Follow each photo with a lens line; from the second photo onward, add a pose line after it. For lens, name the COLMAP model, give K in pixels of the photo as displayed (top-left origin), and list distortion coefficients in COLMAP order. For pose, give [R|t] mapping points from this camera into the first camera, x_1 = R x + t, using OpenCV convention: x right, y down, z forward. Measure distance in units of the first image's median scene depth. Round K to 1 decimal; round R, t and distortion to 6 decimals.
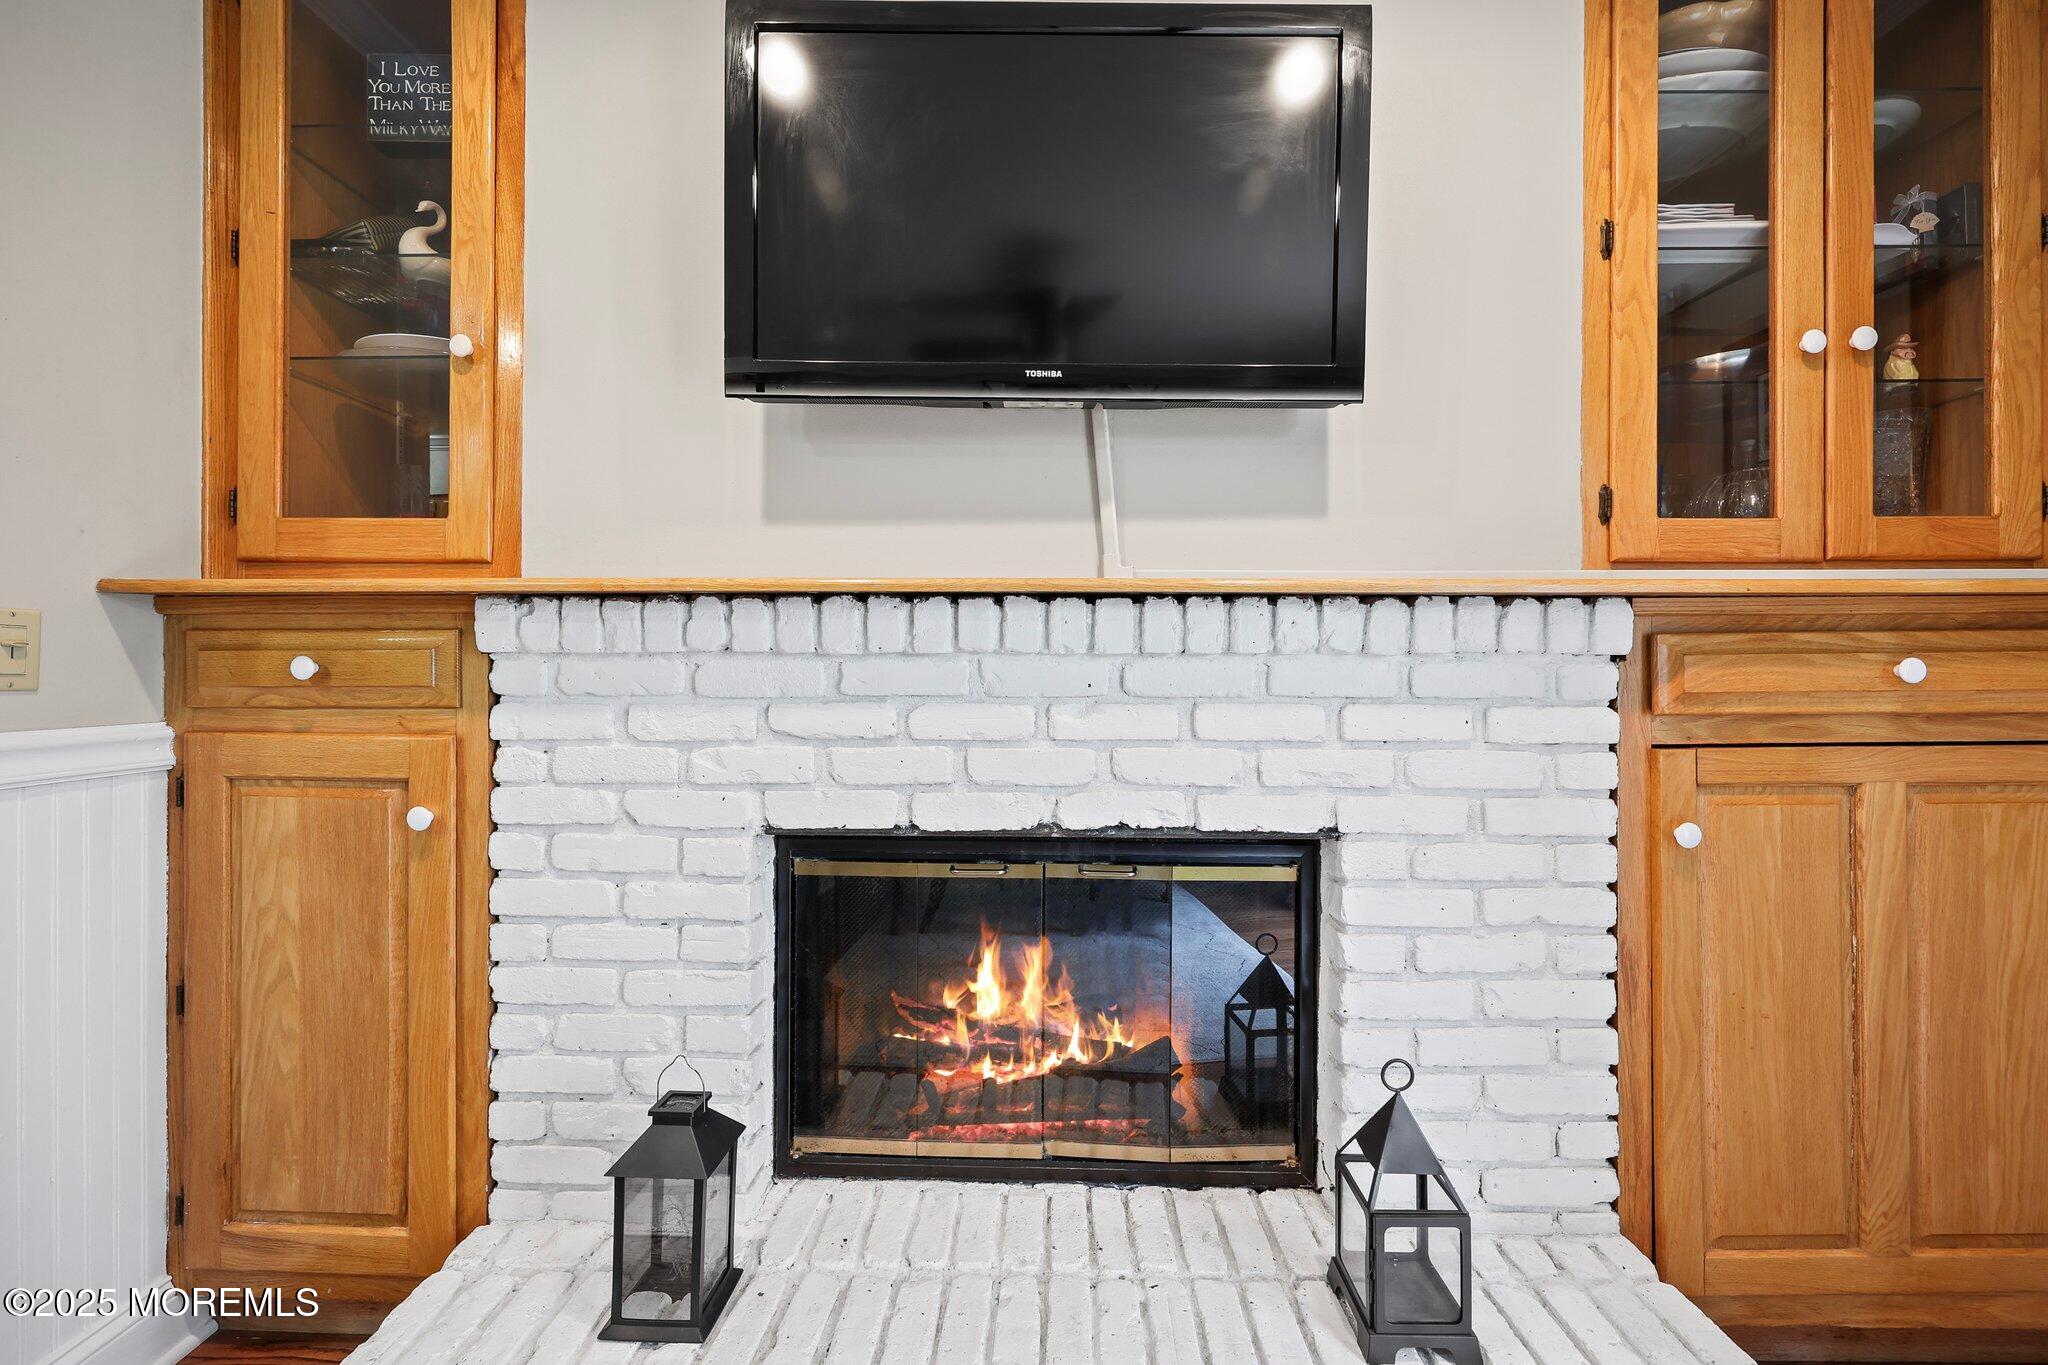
lens RADIAL K [[836.7, 0, 1025.4], [0, 836.7, 677.7], [0, 0, 1]] dist [0.000669, -0.000086]
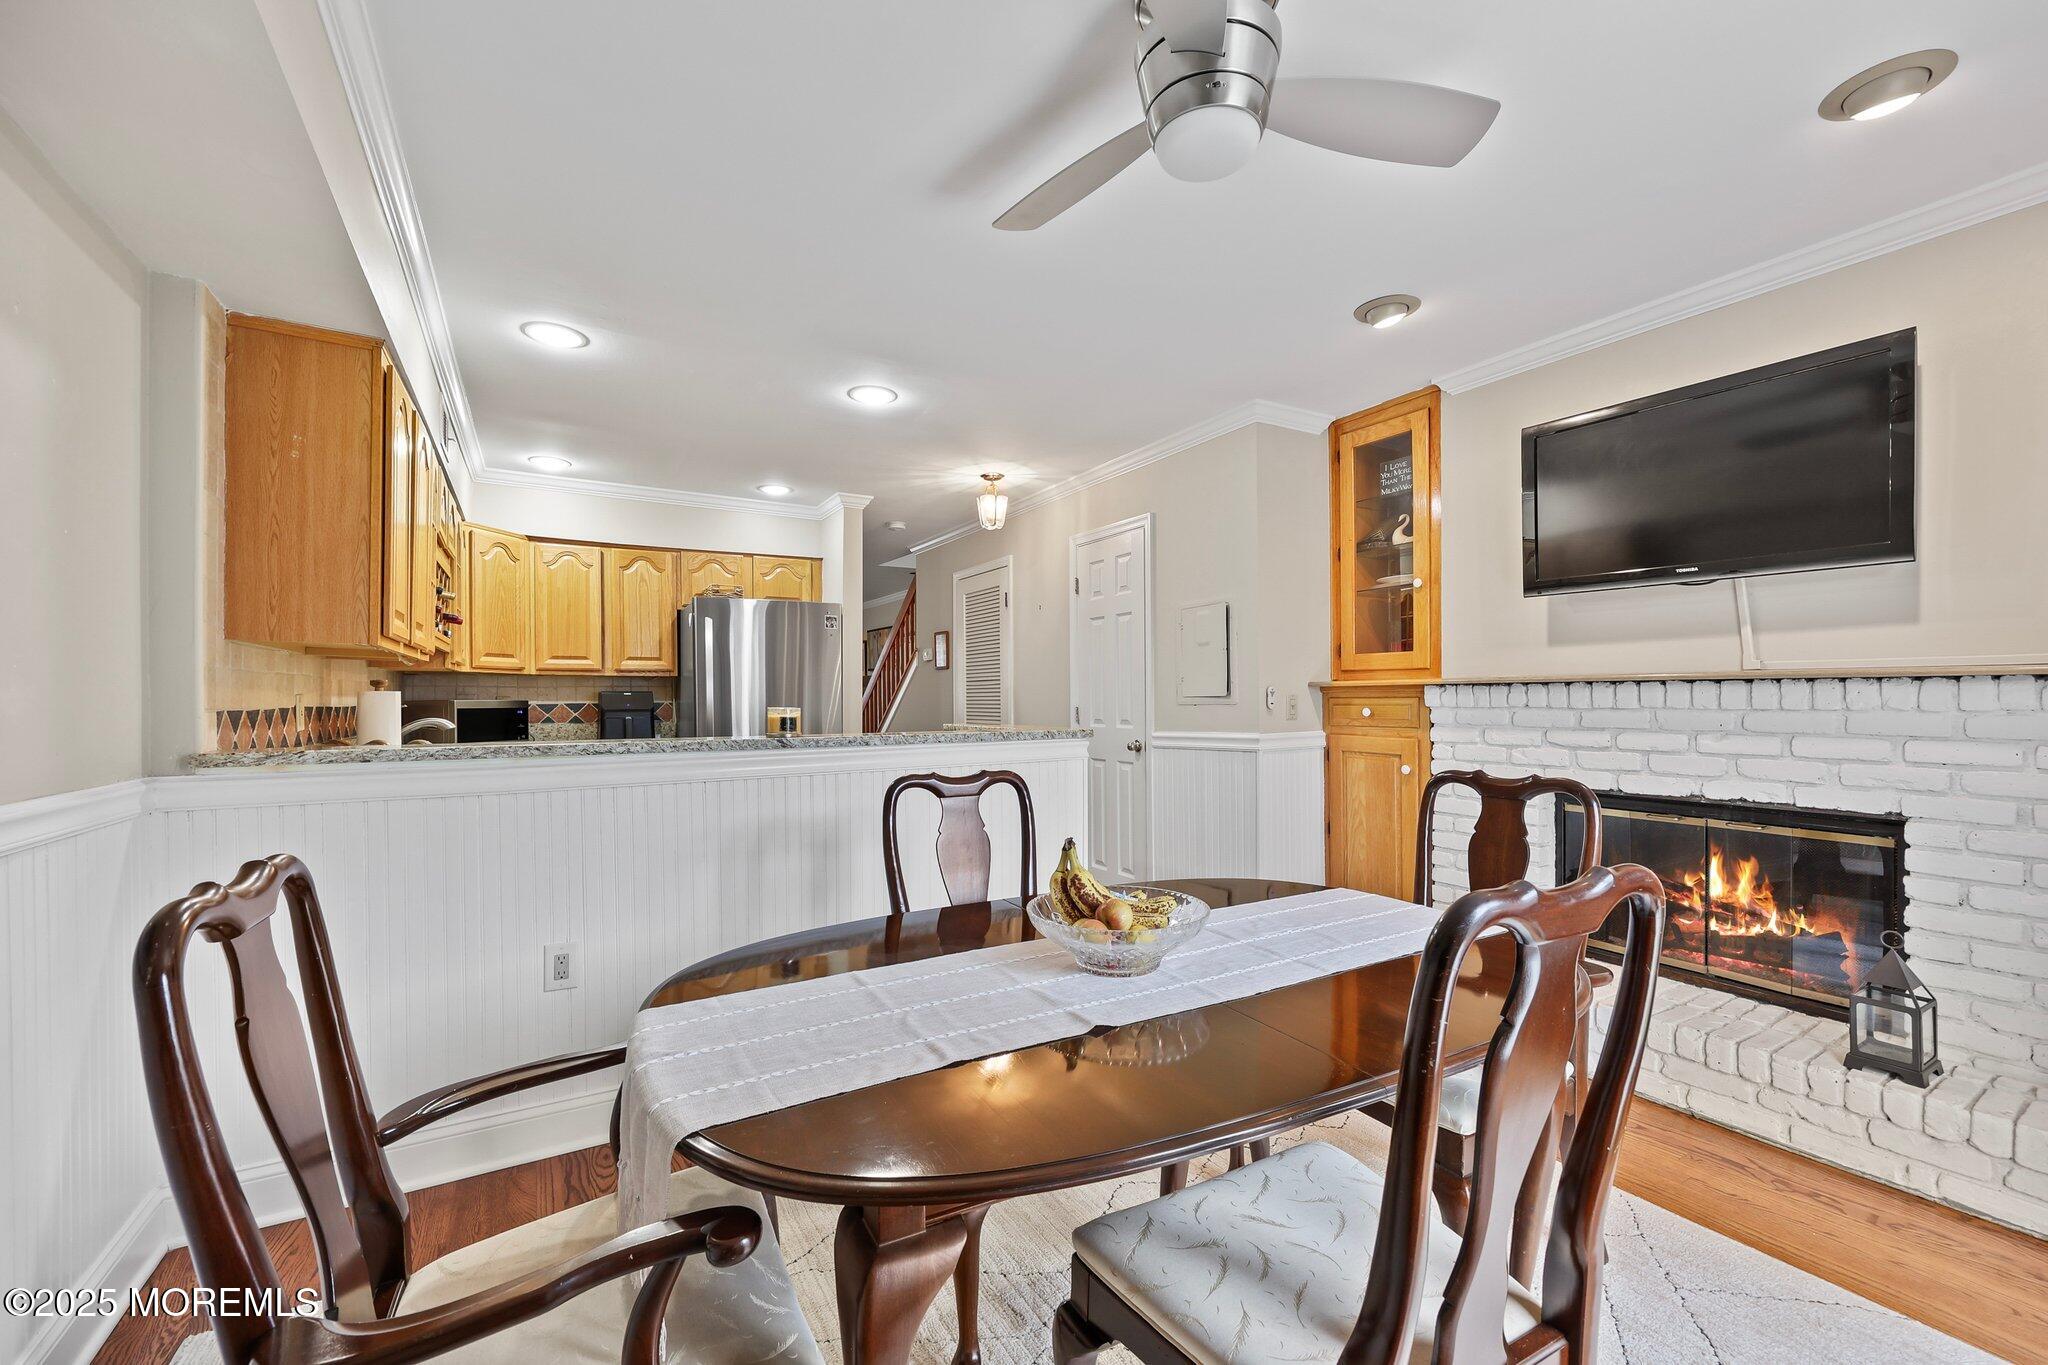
lens RADIAL K [[836.7, 0, 1015.8], [0, 836.7, 695.0], [0, 0, 1]] dist [0.000669, -0.000086]
pose [[0.522956, -0.006864, -0.852332, 0.876113], [0.008741, 0.999958, -0.002689, -0.070464], [0.852315, -0.006044, 0.522994, -1.413341]]
